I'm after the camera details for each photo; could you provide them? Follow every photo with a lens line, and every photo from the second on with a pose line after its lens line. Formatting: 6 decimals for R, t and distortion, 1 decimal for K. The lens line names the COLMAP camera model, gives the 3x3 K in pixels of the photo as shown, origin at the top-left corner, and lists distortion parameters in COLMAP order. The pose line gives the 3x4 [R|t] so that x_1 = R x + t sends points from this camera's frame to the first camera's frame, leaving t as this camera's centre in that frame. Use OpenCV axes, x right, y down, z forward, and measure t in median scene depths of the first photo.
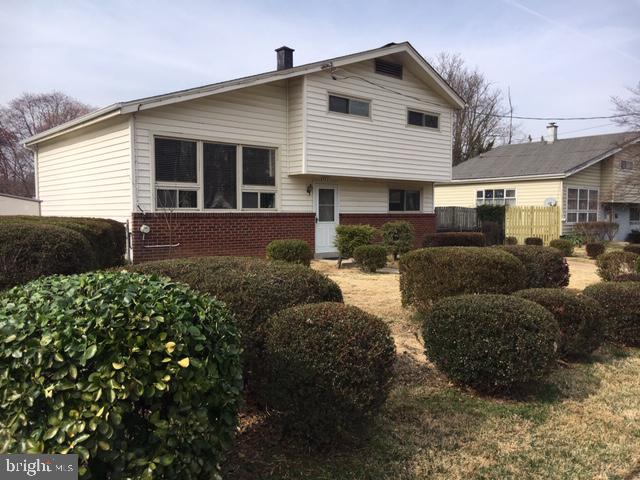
lens RADIAL K [[539.1, 0, 320.9], [0, 539.1, 239.8], [0, 0, 1]] dist [0.018119, 0.003349]
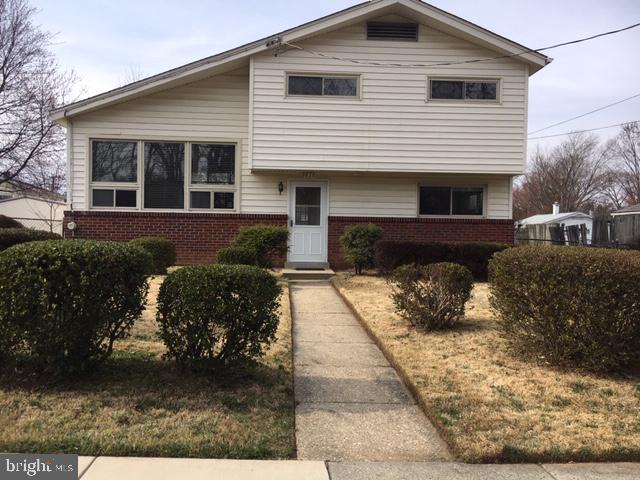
lens RADIAL K [[539.1, 0, 320.2], [0, 539.1, 240.6], [0, 0, 1]] dist [0.018119, 0.003349]
pose [[0.790710, 0.023512, -0.611740, 0.589967], [-0.045561, 0.998751, -0.020503, 0.007105], [0.610493, 0.044083, 0.790793, 0.371326]]
